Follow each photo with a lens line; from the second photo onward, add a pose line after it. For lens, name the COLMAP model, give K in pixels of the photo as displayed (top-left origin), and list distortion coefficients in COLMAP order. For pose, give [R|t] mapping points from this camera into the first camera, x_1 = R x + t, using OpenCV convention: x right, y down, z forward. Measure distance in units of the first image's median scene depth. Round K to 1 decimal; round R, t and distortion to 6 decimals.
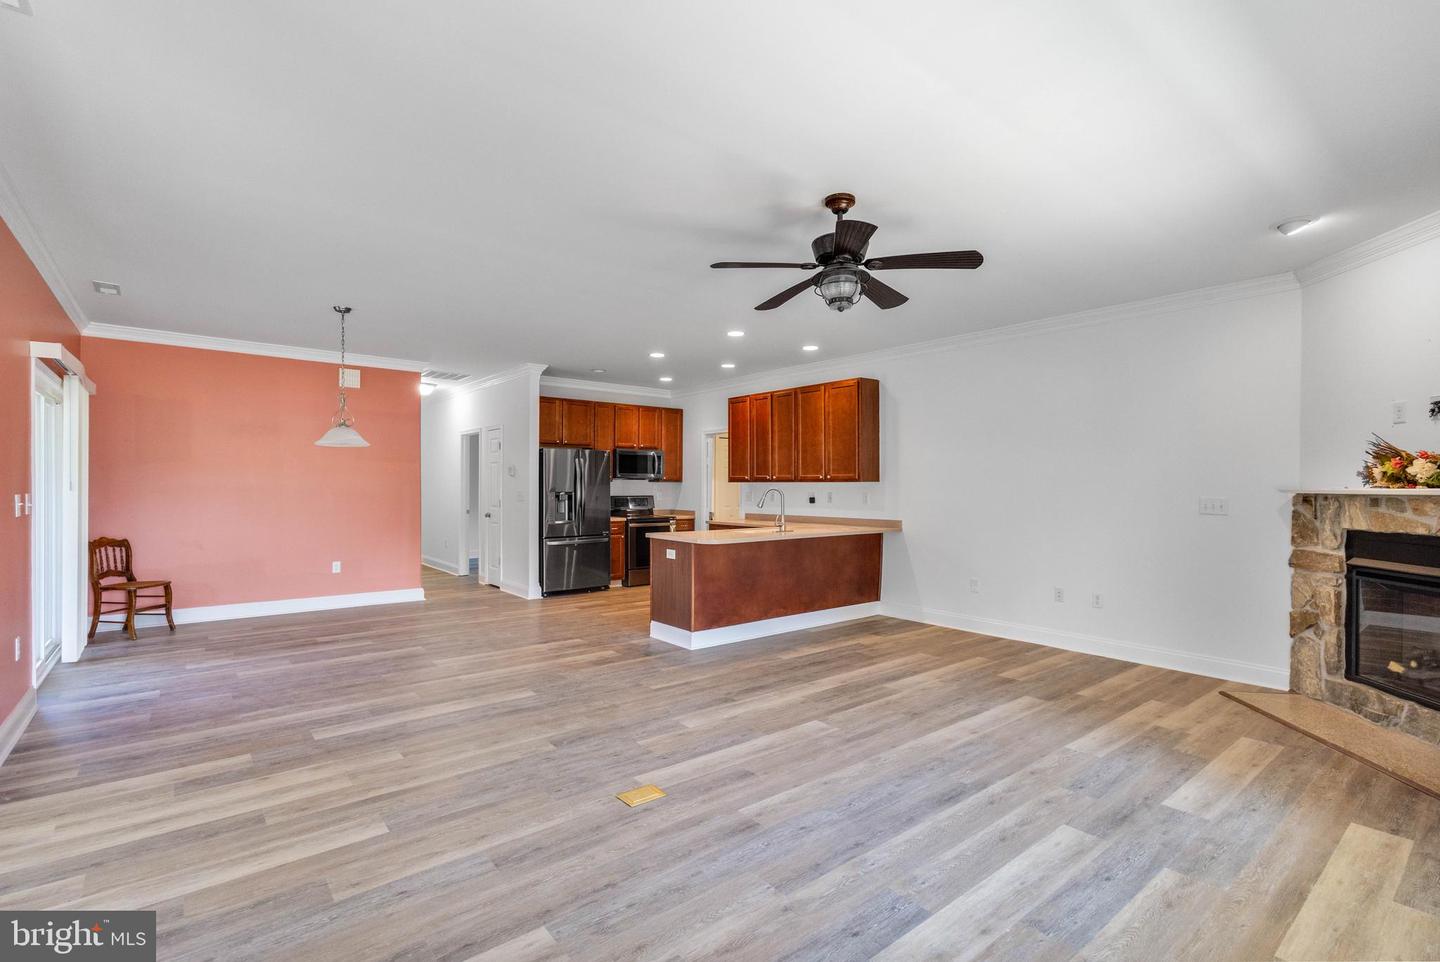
lens RADIAL K [[665.7, 0, 733.2], [0, 665.7, 487.8], [0, 0, 1]] dist [0.001680, 0.000703]
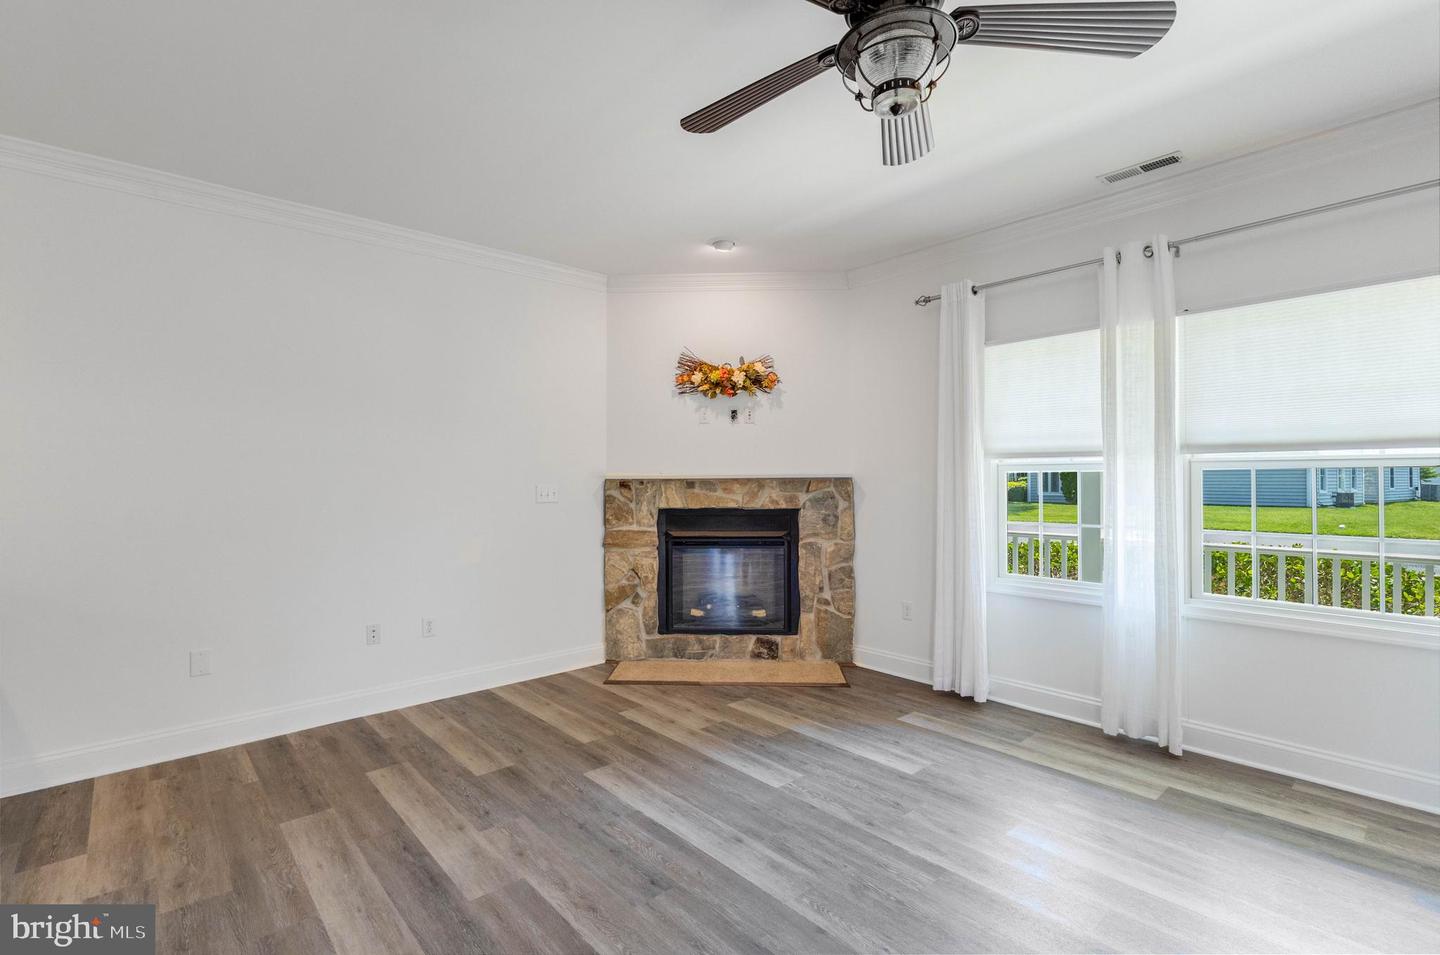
lens RADIAL K [[665.7, 0, 722.7], [0, 665.7, 470.1], [0, 0, 1]] dist [0.001680, 0.000703]
pose [[-0.027684, 0.003893, 0.999609, -0.251751], [0.009445, 0.999949, -0.003633, -0.000603], [-0.999572, 0.009341, -0.027719, 0.846241]]
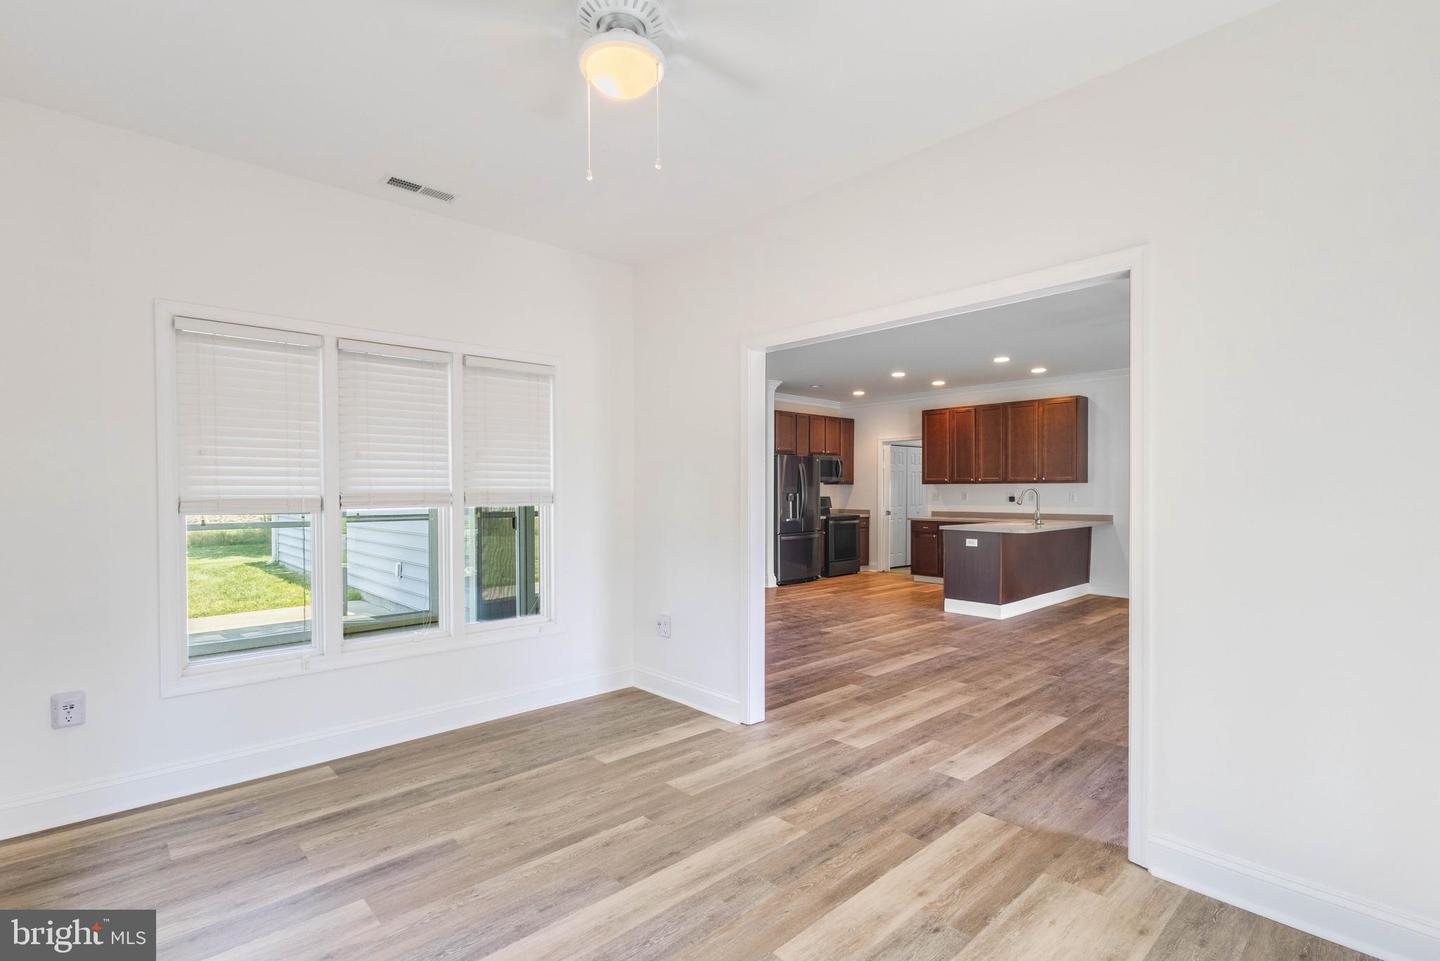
lens RADIAL K [[665.7, 0, 744.0], [0, 665.7, 491.1], [0, 0, 1]] dist [0.001680, 0.000703]
pose [[0.998296, -0.005809, 0.058071, -0.727559], [0.005968, 0.999979, -0.002568, 0.008183], [-0.058055, 0.002910, 0.998309, -0.235587]]
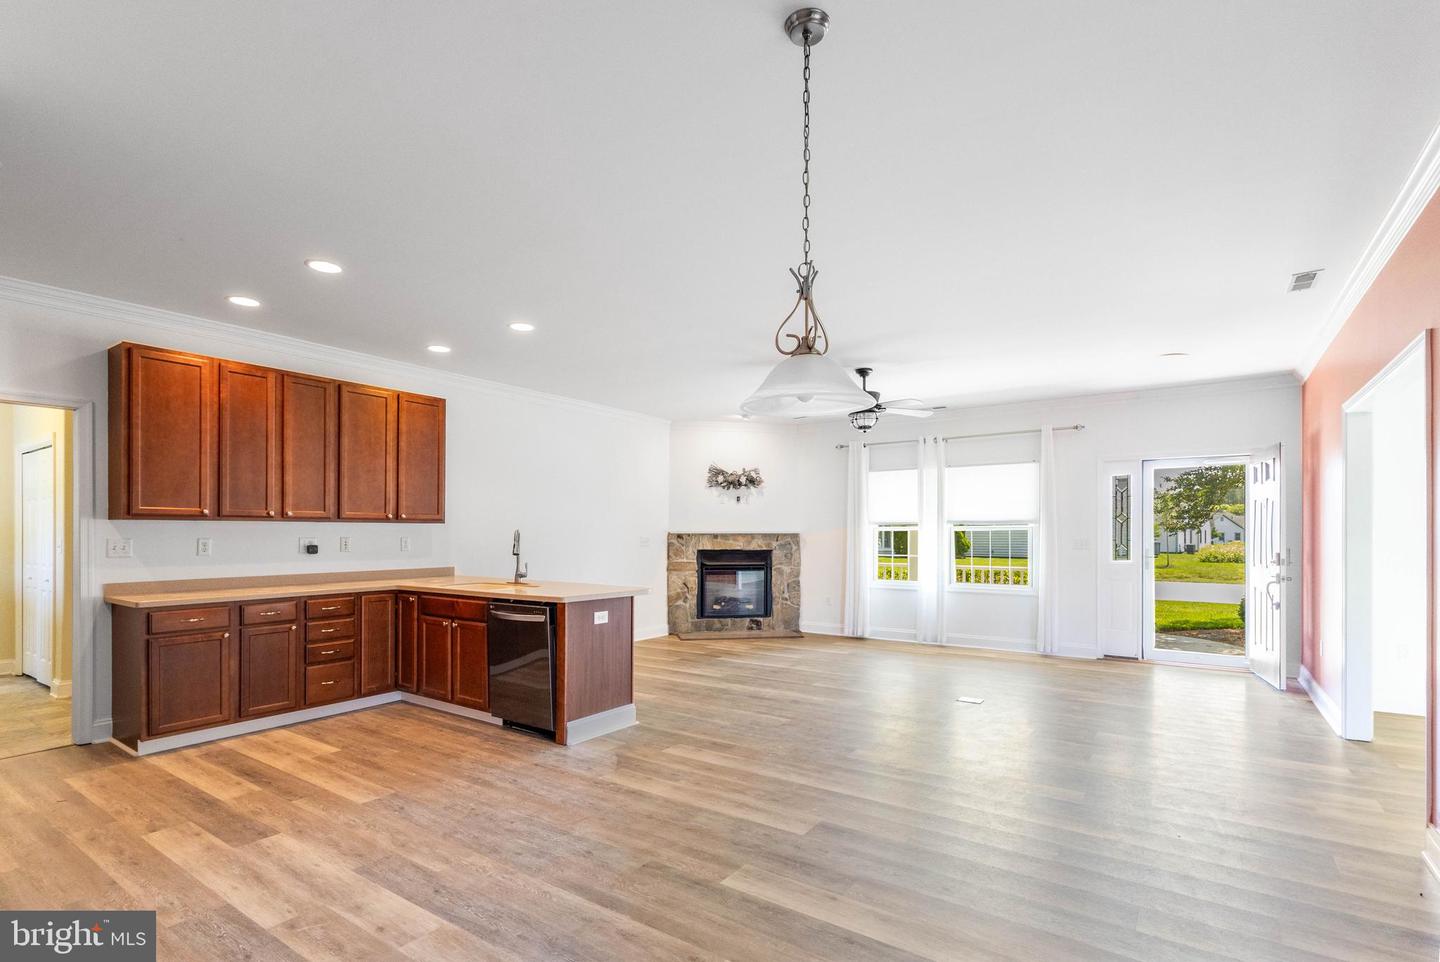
lens RADIAL K [[665.7, 0, 733.6], [0, 665.7, 531.5], [0, 0, 1]] dist [0.001680, 0.000703]
pose [[-0.266180, -0.001367, 0.963922, -1.101426], [0.000542, 0.999999, 0.001568, -0.000145], [-0.963923, 0.000940, -0.266179, 1.348076]]
